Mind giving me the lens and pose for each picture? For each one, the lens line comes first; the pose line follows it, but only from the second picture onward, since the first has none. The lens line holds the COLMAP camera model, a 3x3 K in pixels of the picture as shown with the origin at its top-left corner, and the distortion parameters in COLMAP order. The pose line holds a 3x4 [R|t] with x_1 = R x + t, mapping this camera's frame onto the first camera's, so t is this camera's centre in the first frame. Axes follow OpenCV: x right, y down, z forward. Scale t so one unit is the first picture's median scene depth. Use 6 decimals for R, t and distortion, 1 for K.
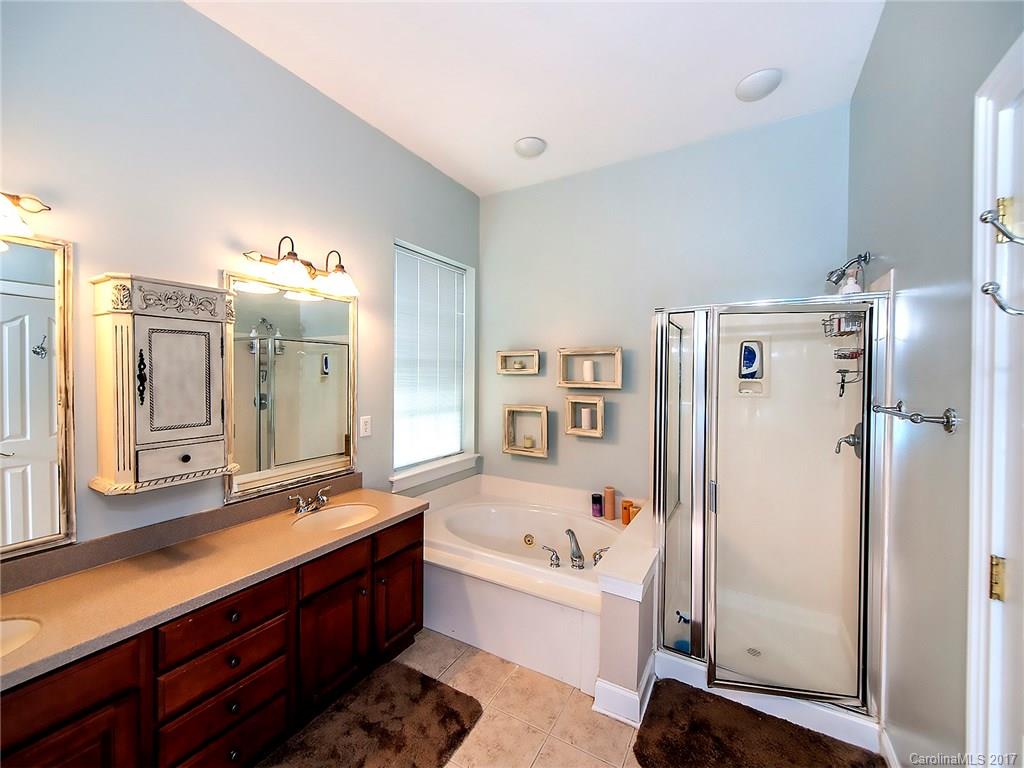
lens RADIAL K [[417.3, 0, 511.3], [0, 417.3, 381.3], [0, 0, 1]] dist [0.023530, -0.000208]
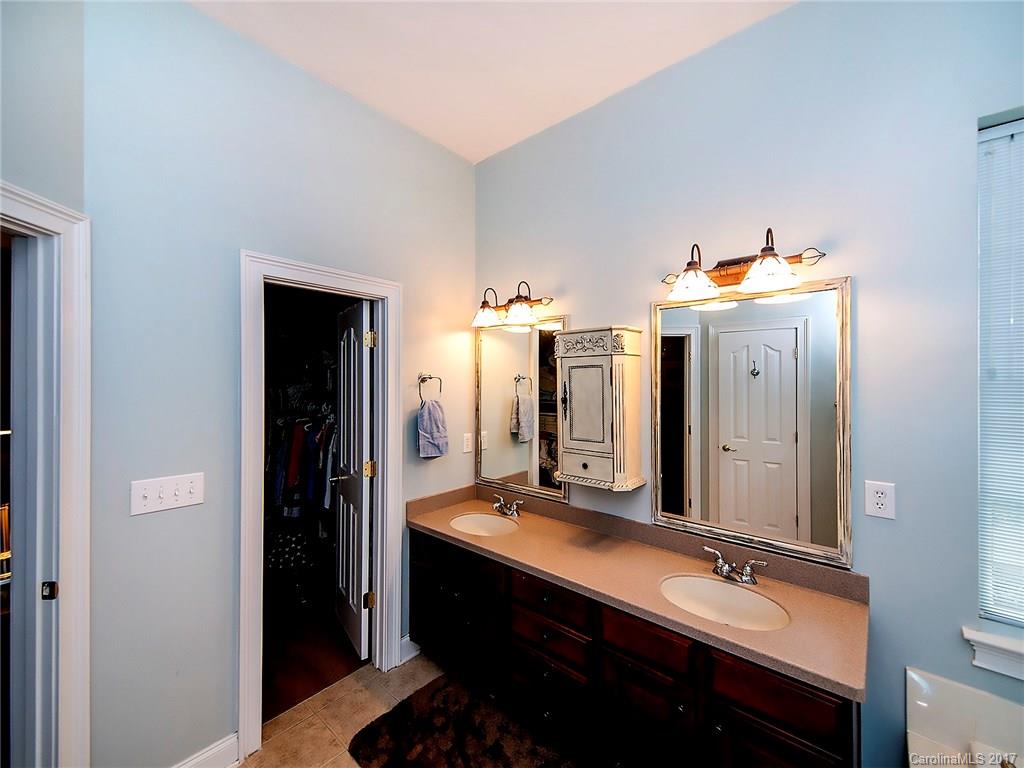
lens RADIAL K [[417.3, 0, 511.3], [0, 417.3, 381.3], [0, 0, 1]] dist [0.023530, -0.000208]
pose [[-0.194847, -0.003372, -0.980828, 0.312332], [-0.019768, 0.999804, 0.000490, -0.041906], [0.980634, 0.019484, -0.194876, 0.632630]]
